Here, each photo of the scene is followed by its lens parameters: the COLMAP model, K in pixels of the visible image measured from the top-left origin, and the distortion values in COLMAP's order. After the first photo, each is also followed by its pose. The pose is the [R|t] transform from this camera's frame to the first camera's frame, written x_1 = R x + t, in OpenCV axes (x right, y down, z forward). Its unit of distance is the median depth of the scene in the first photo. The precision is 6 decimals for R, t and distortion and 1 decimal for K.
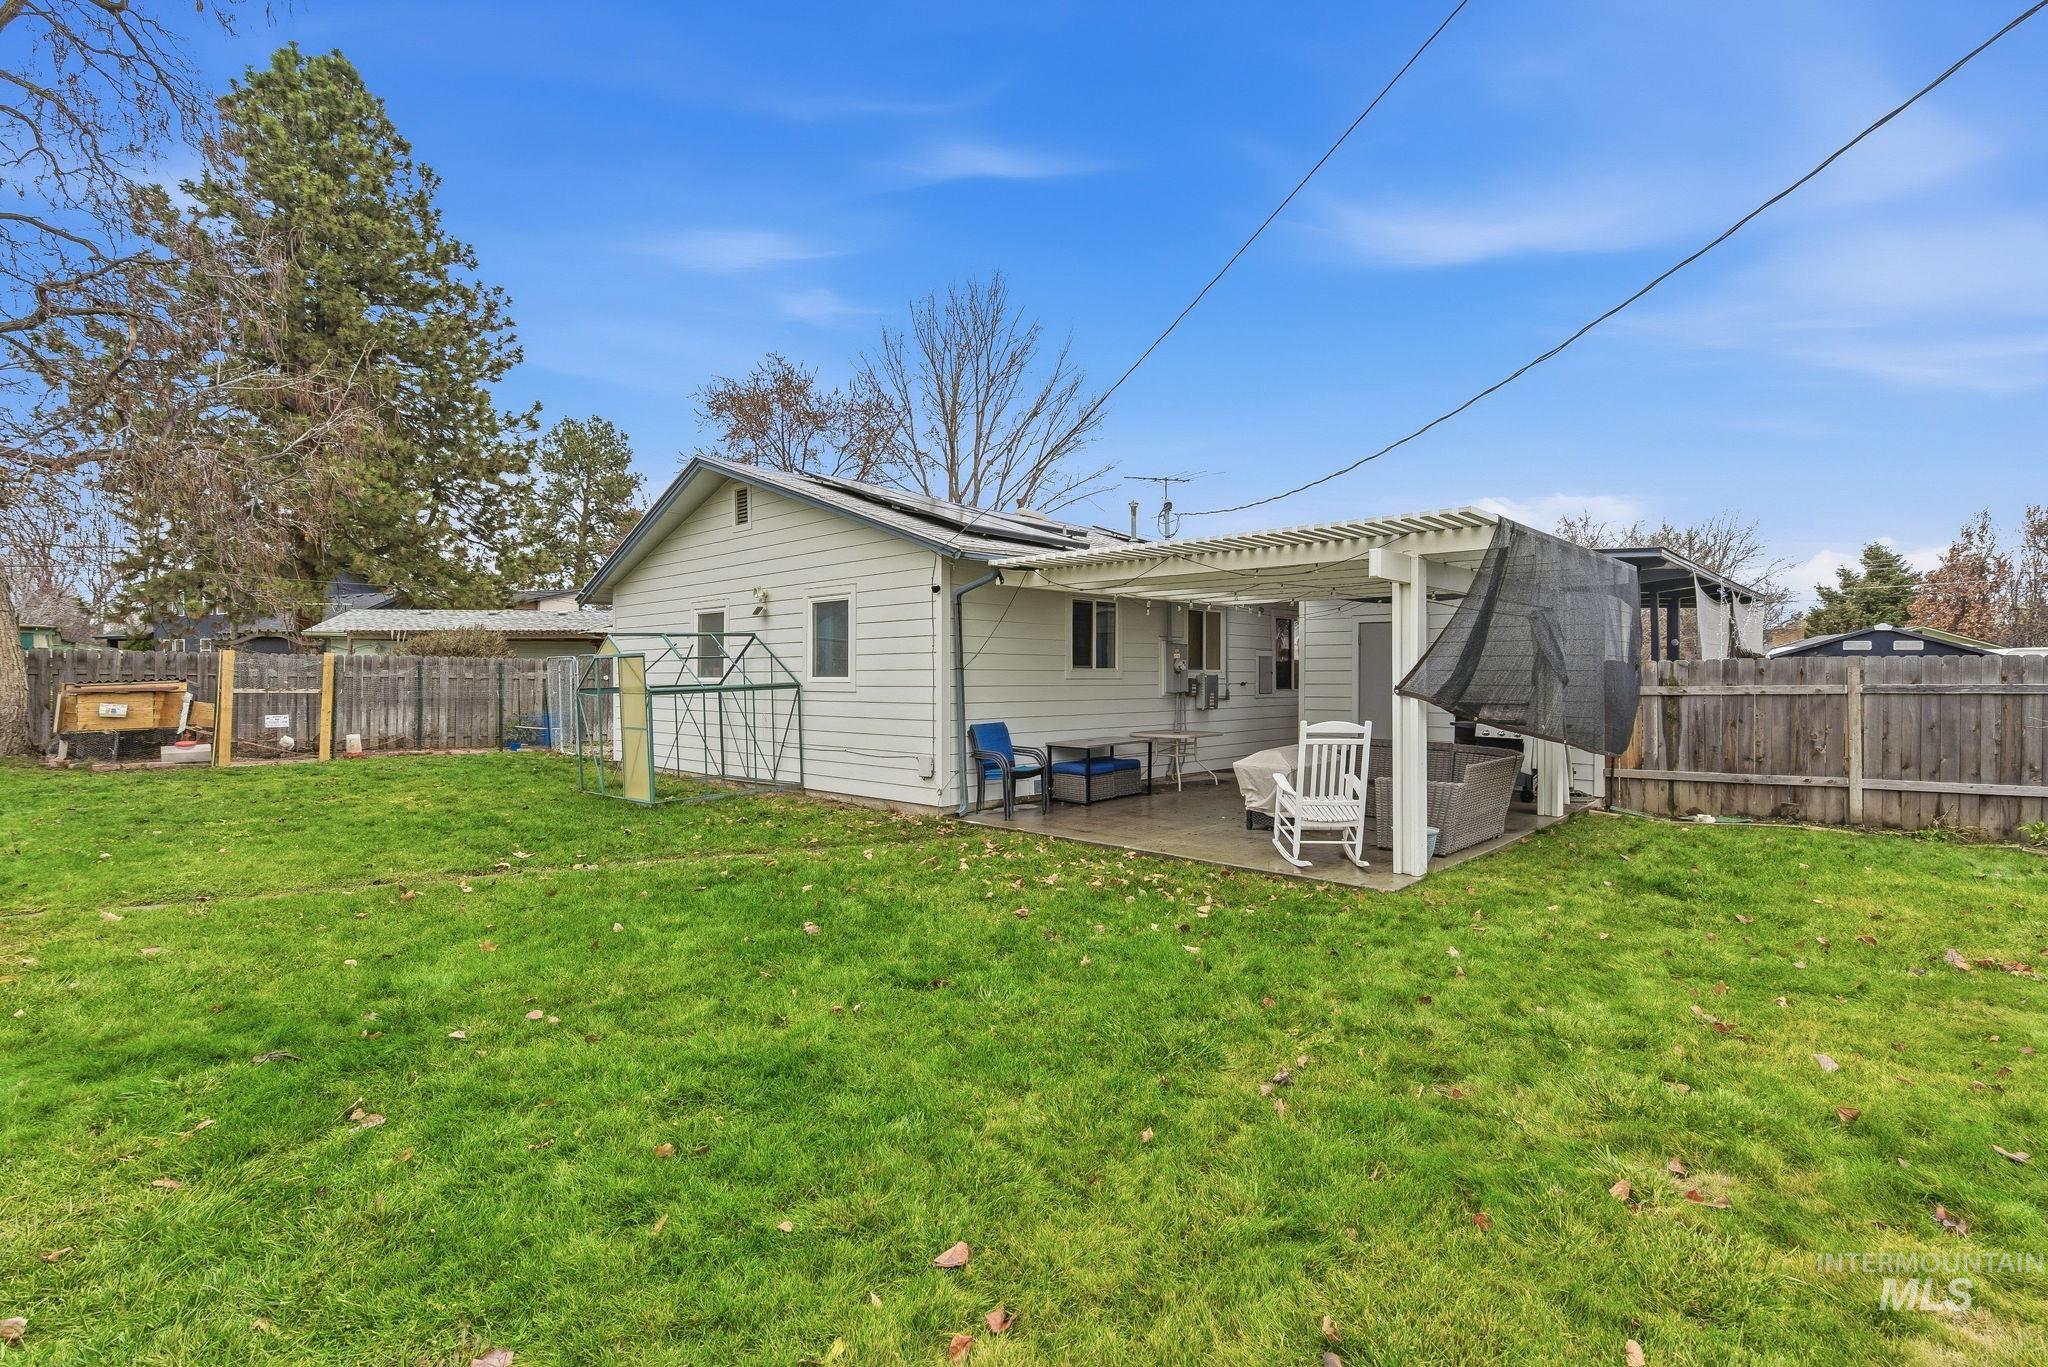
lens RADIAL K [[914.0, 0, 1055.2], [0, 914.0, 664.6], [0, 0, 1]] dist [0.002167, 0.000518]
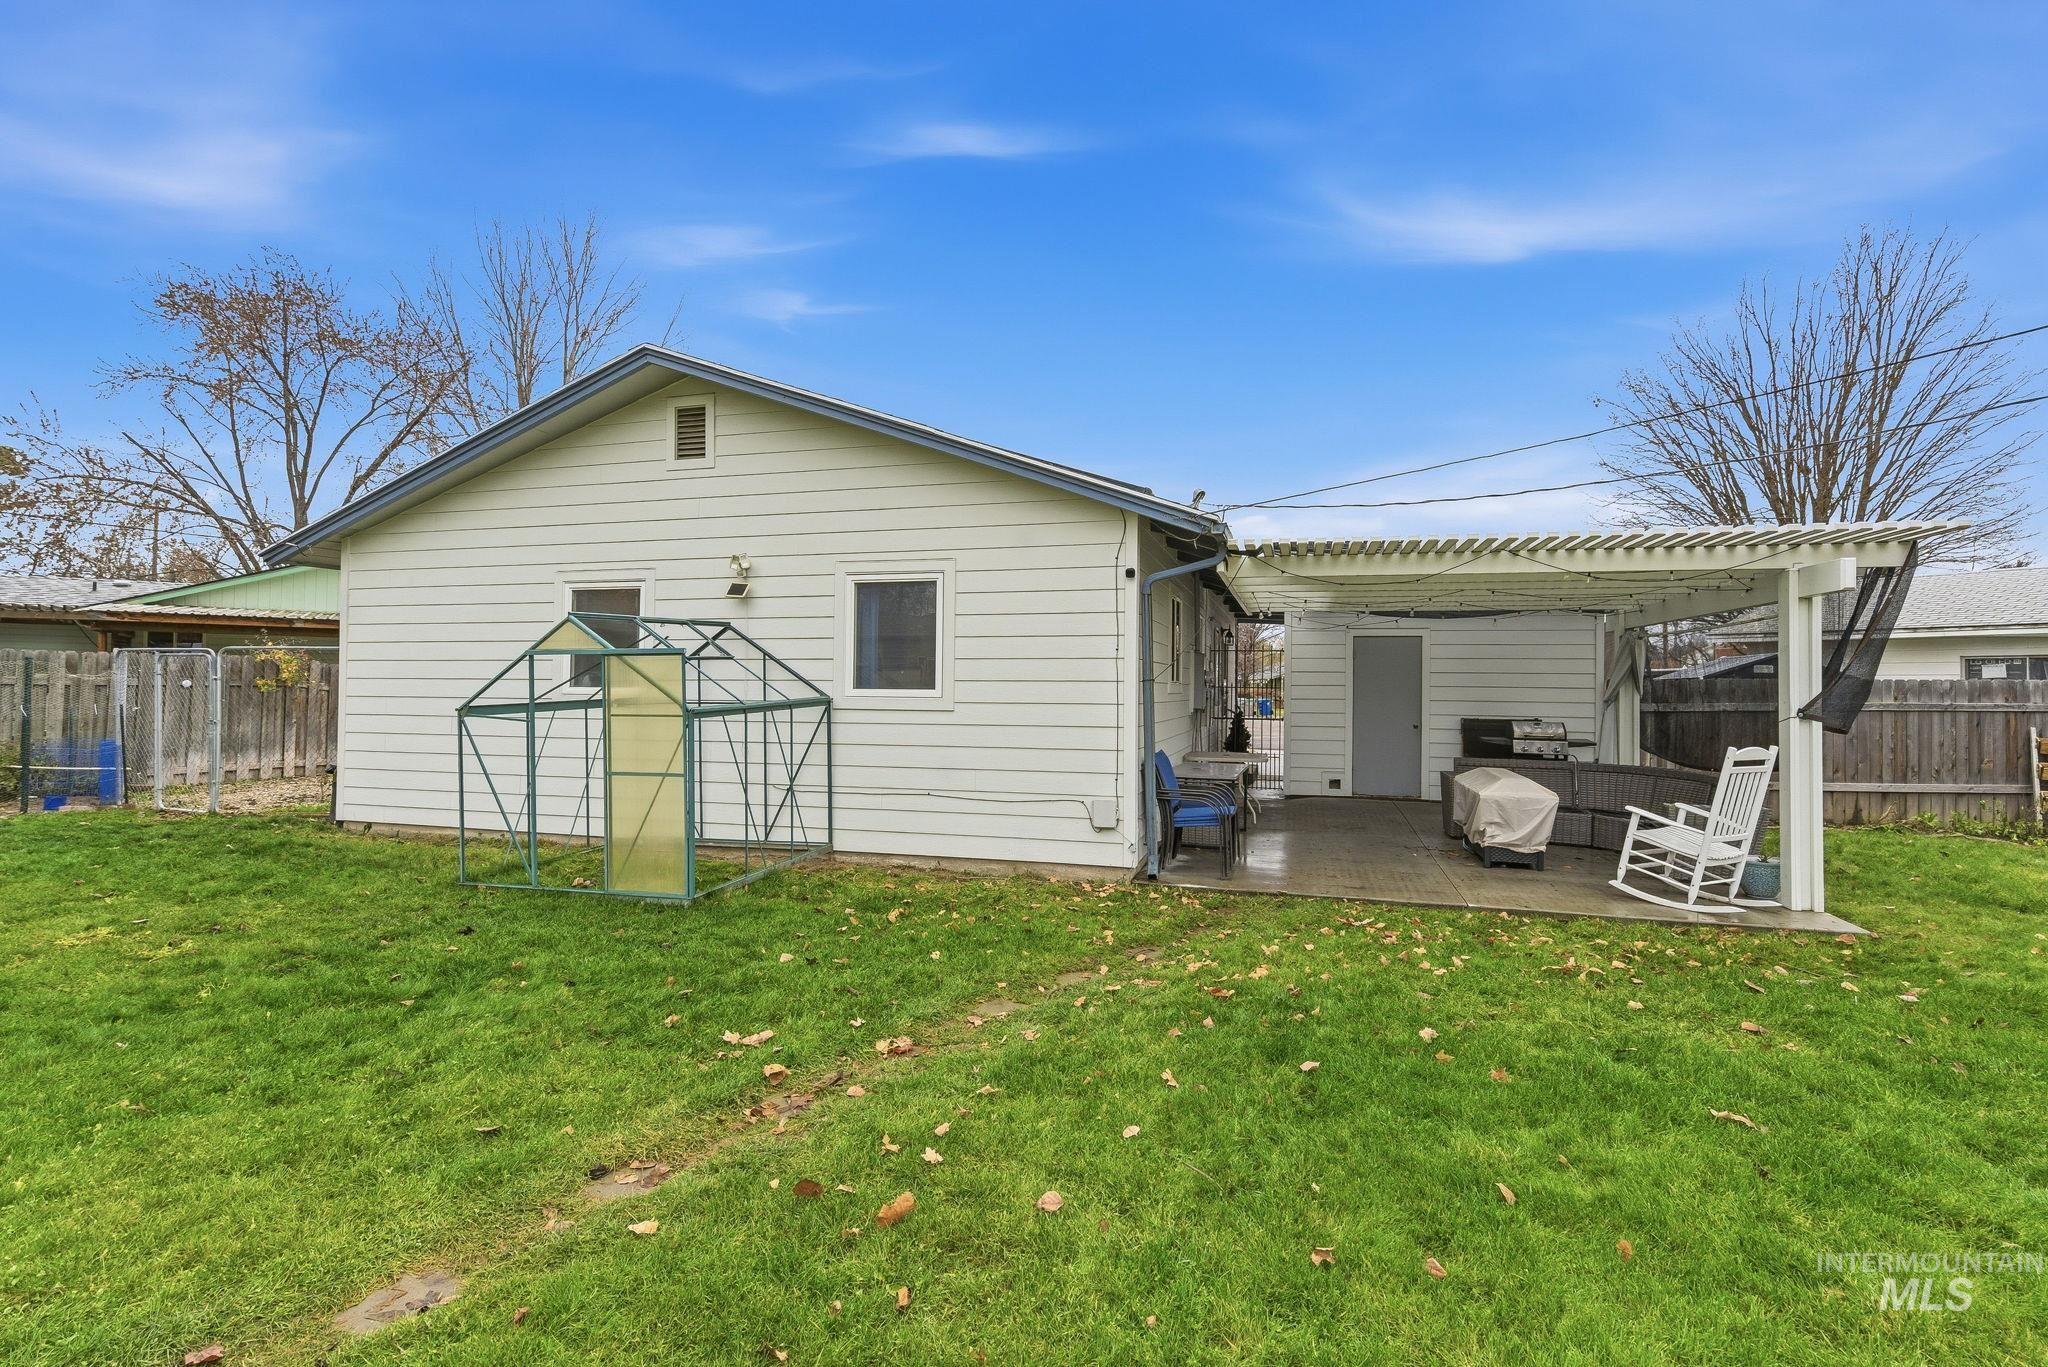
lens RADIAL K [[914.0, 0, 1041.7], [0, 914.0, 670.0], [0, 0, 1]] dist [0.002167, 0.000518]
pose [[0.894856, 0.016384, 0.446054, -0.457160], [-0.014456, 0.999866, -0.007724, 0.002358], [-0.446121, 0.000464, 0.894973, 0.323109]]
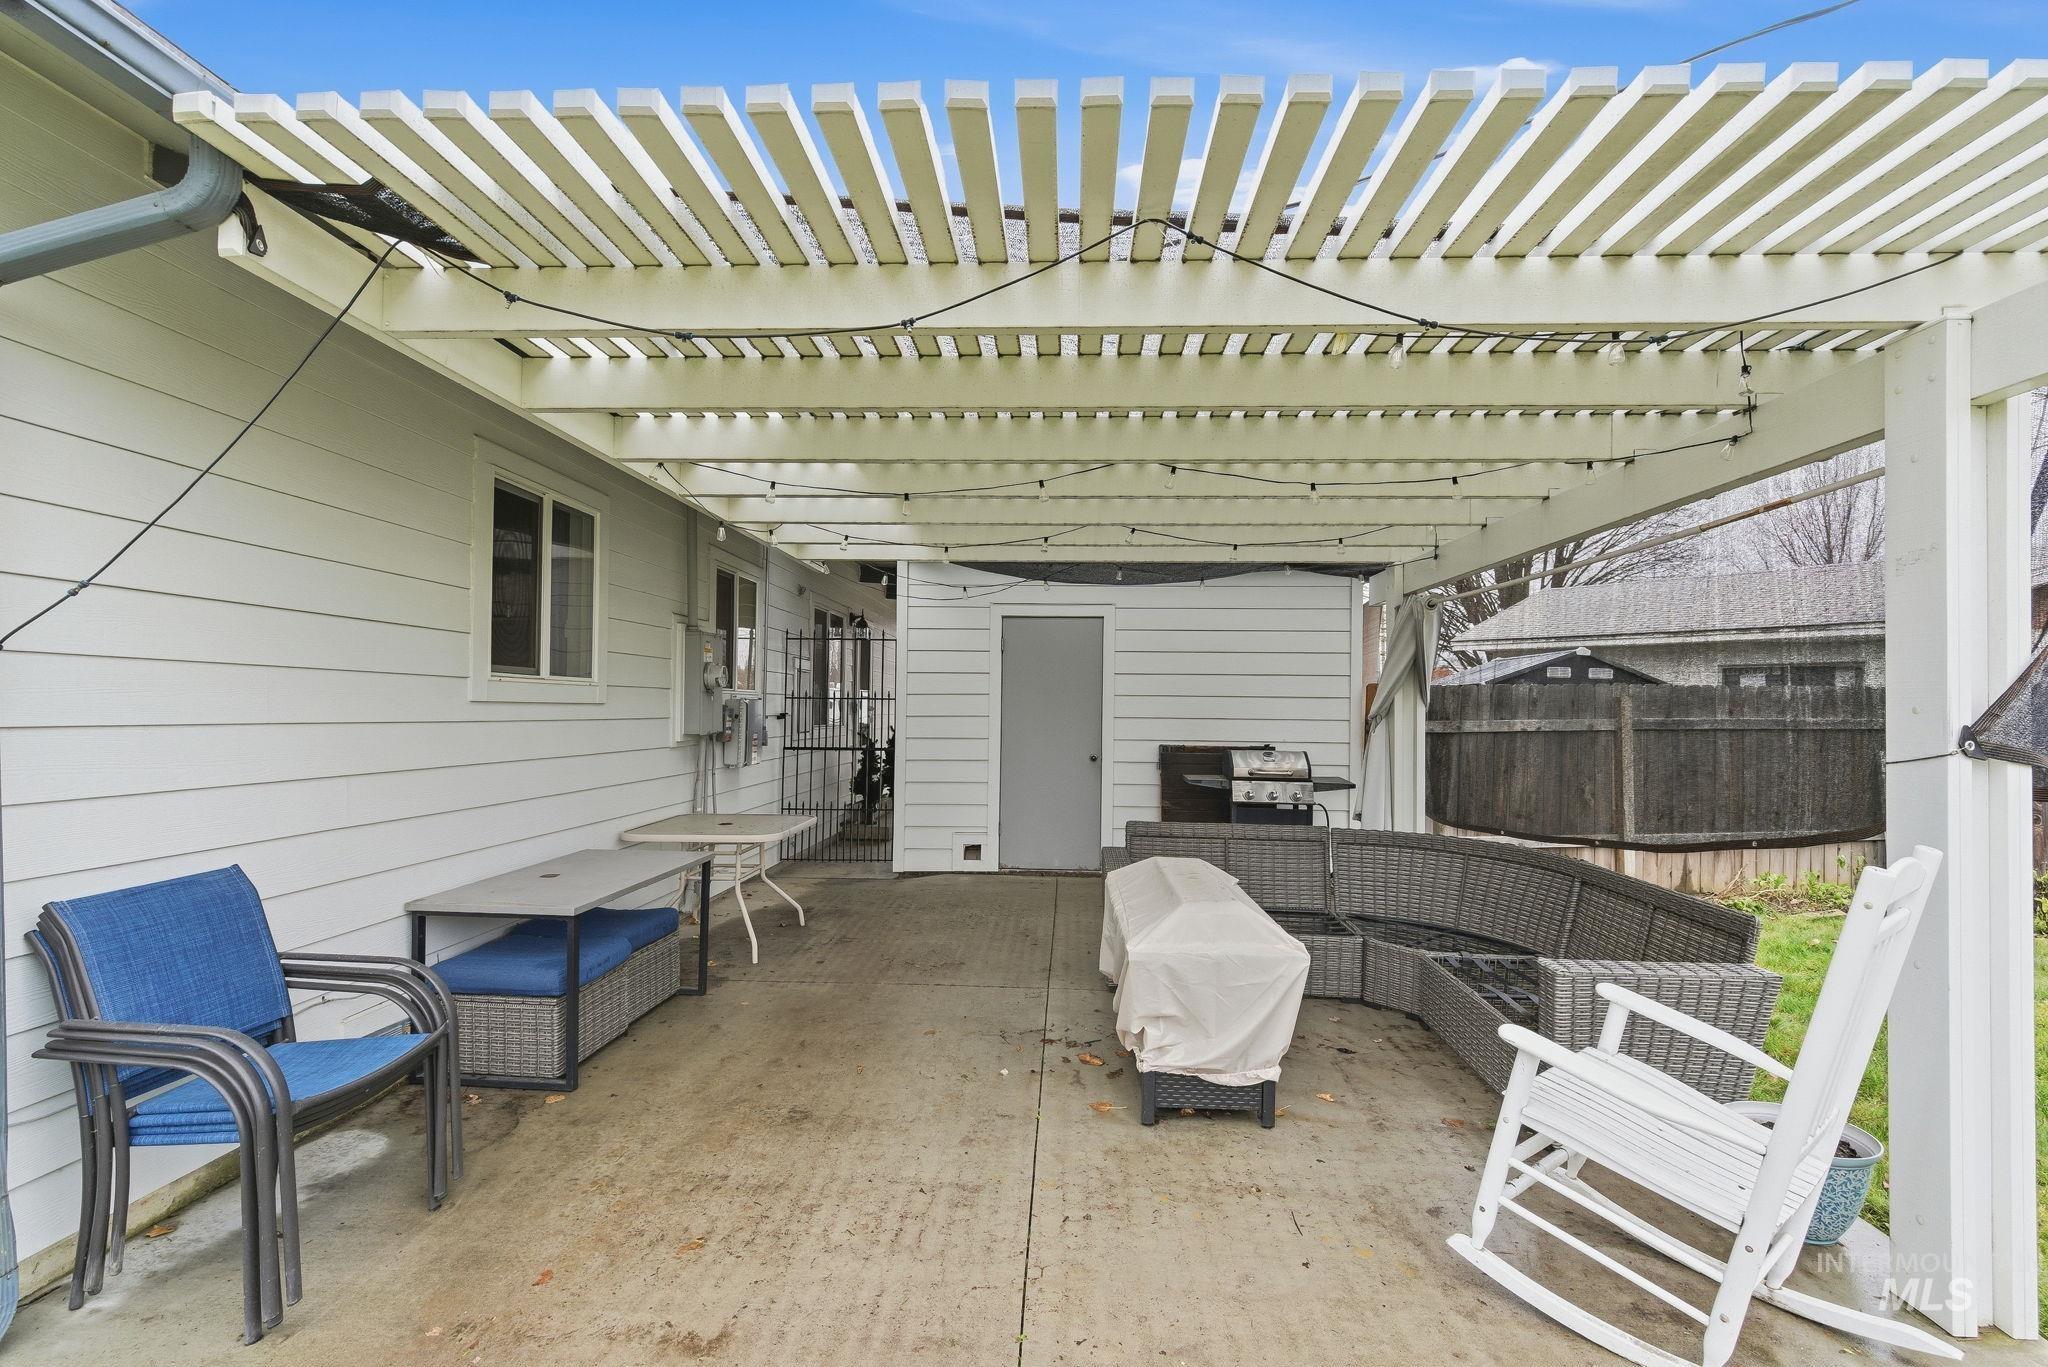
lens RADIAL K [[914.0, 0, 1019.8], [0, 914.0, 693.0], [0, 0, 1]] dist [0.002167, 0.000518]
pose [[0.772327, 0.017395, 0.634987, -0.046224], [-0.015437, 0.999844, -0.008613, 0.012194], [-0.635037, -0.003150, 0.772475, 0.607191]]
